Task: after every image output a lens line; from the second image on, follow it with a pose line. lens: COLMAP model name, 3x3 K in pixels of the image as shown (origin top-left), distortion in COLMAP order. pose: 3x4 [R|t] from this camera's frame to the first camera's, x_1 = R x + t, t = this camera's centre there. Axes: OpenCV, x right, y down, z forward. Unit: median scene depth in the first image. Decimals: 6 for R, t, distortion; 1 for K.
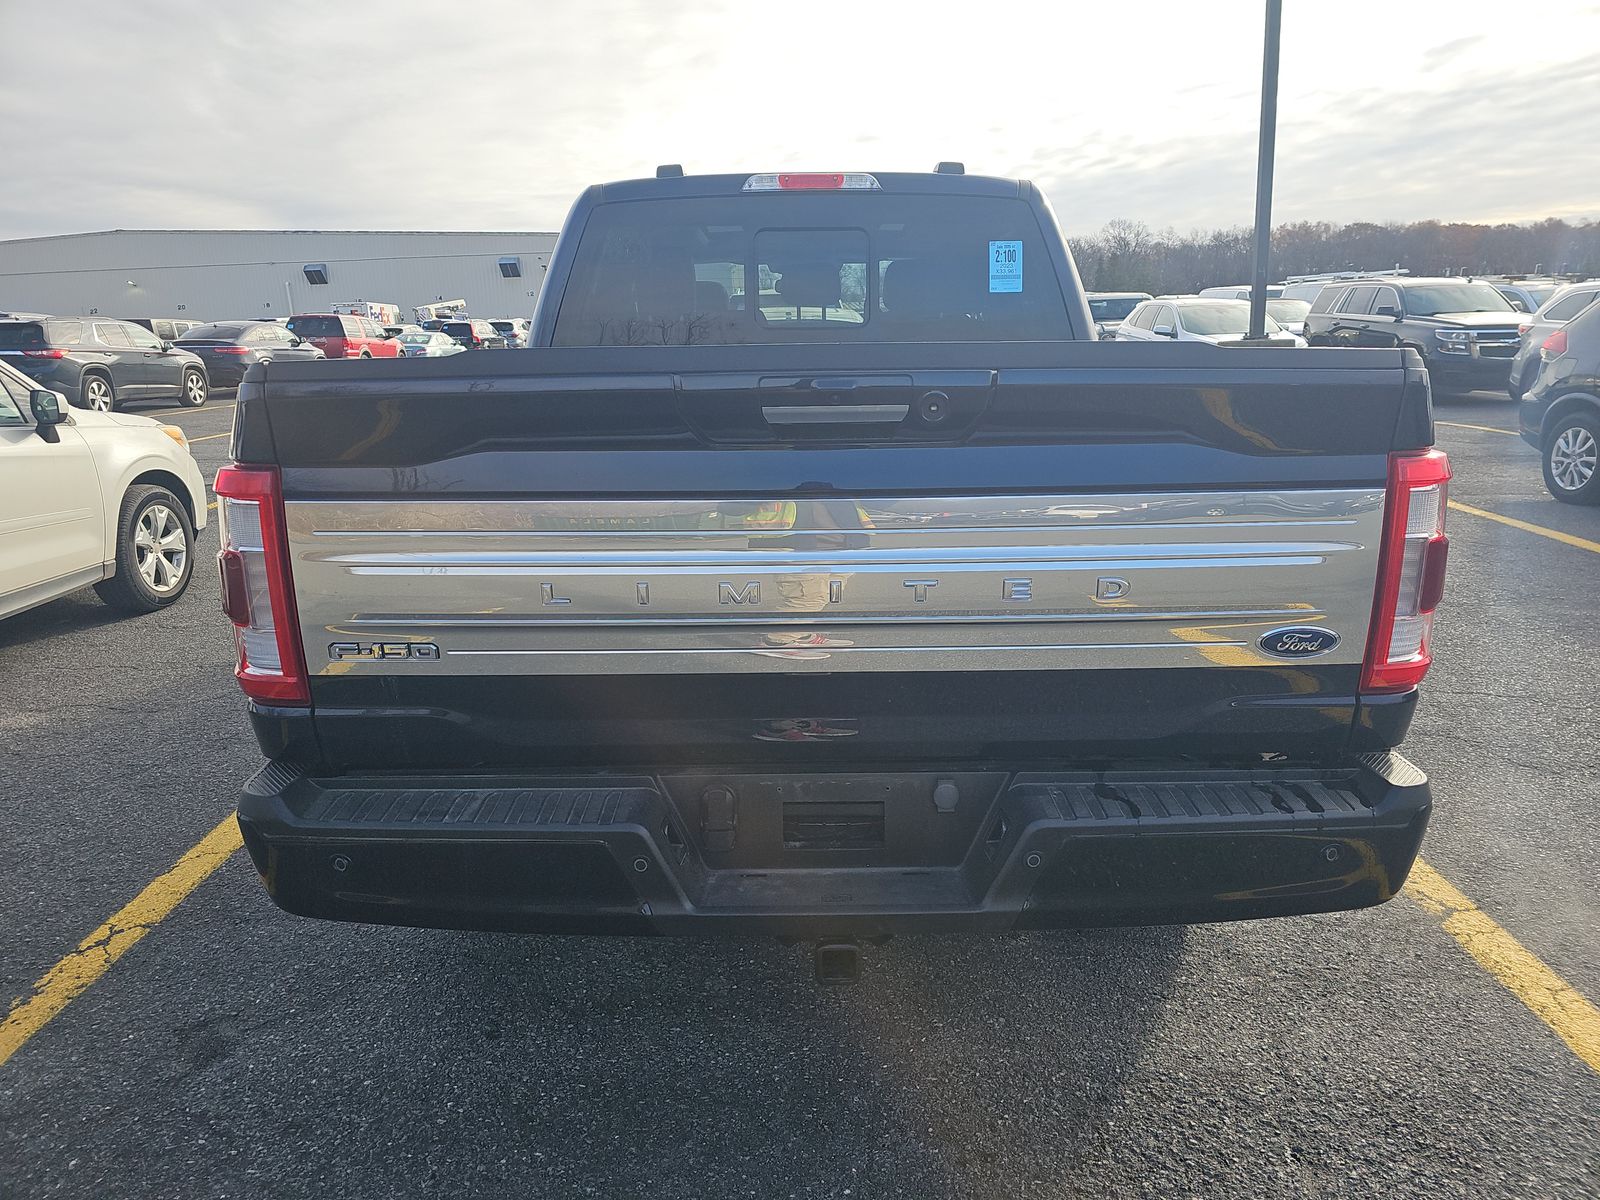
lens RADIAL K [[1059.1, 0, 787.0], [0, 1059.1, 601.1], [0, 0, 1]] dist [0.063759, -0.062361]
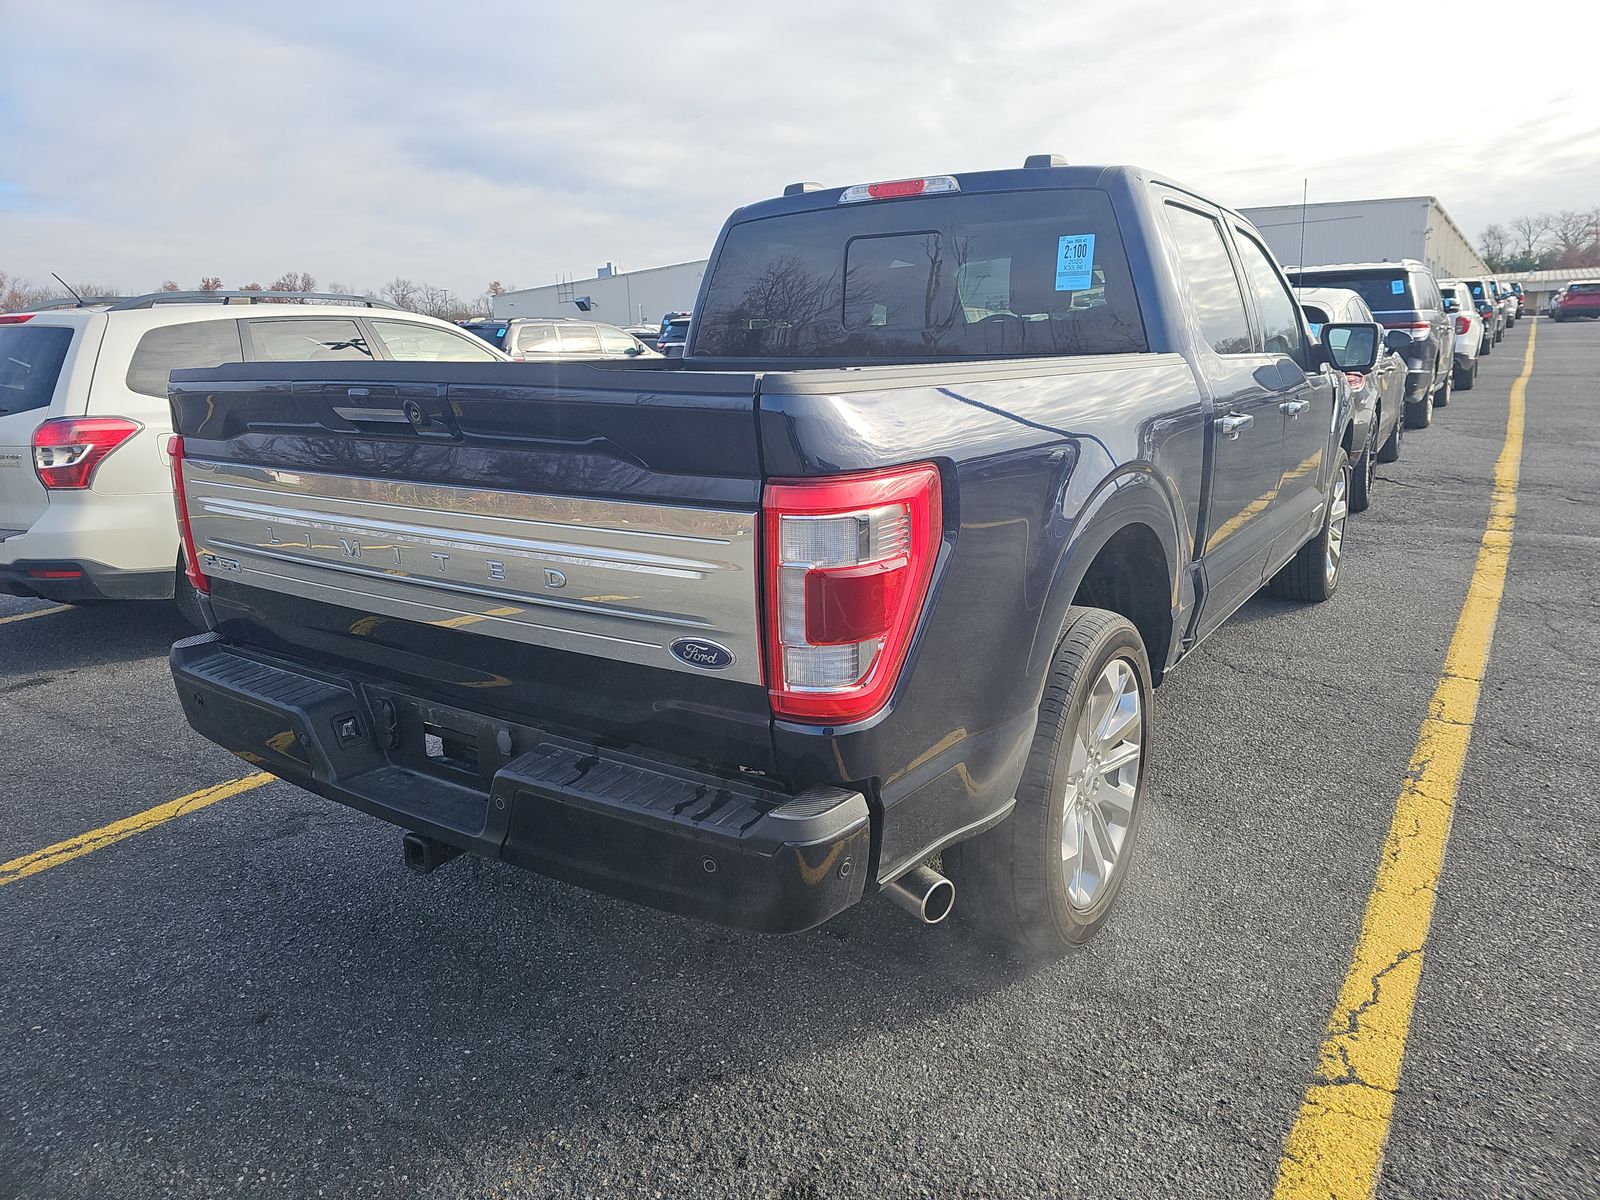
lens RADIAL K [[1059.1, 0, 787.0], [0, 1059.1, 601.1], [0, 0, 1]] dist [0.063759, -0.062361]
pose [[0.822165, 0.130802, -0.554017, 0.559071], [-0.124100, 0.991019, 0.049811, -0.037030], [0.555557, 0.027801, 0.831014, 0.096467]]
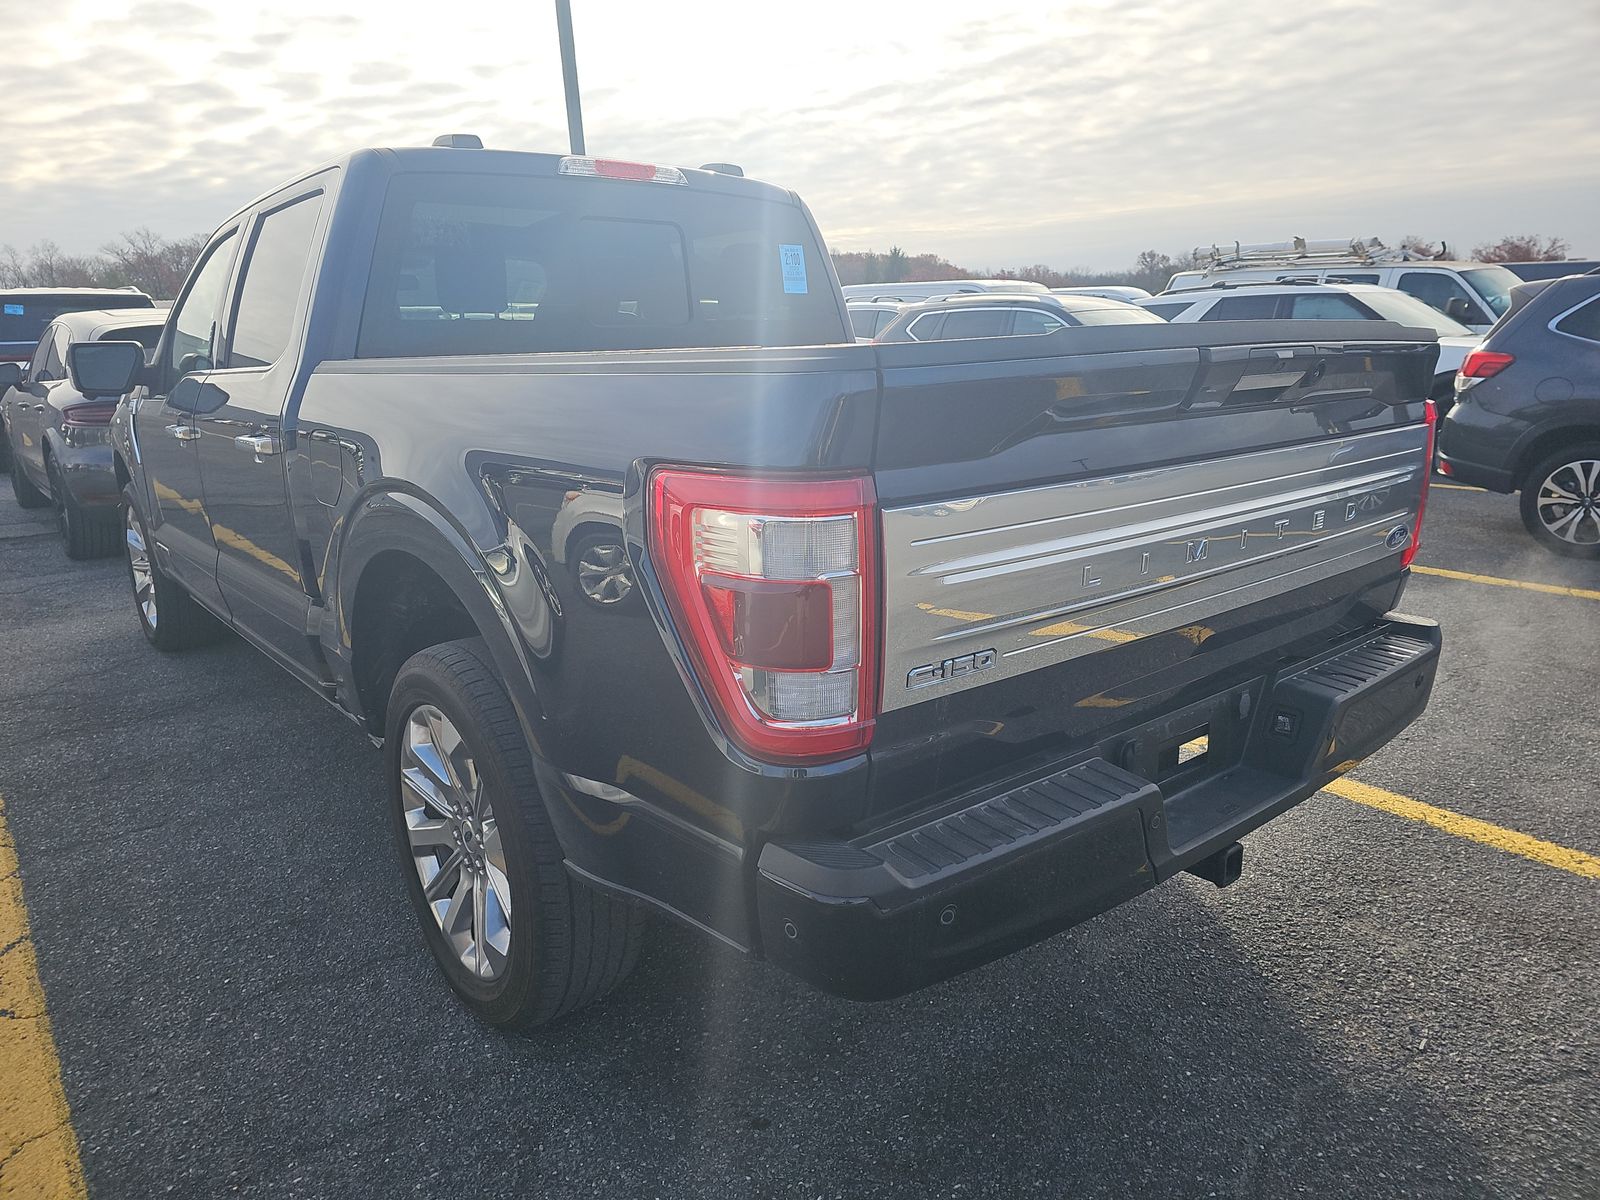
lens RADIAL K [[1059.1, 0, 787.0], [0, 1059.1, 601.1], [0, 0, 1]] dist [0.063759, -0.062361]
pose [[0.775505, -0.153432, 0.612414, -0.517727], [0.160303, 0.986084, 0.044057, -0.035114], [-0.610651, 0.064005, 0.789309, 0.190468]]
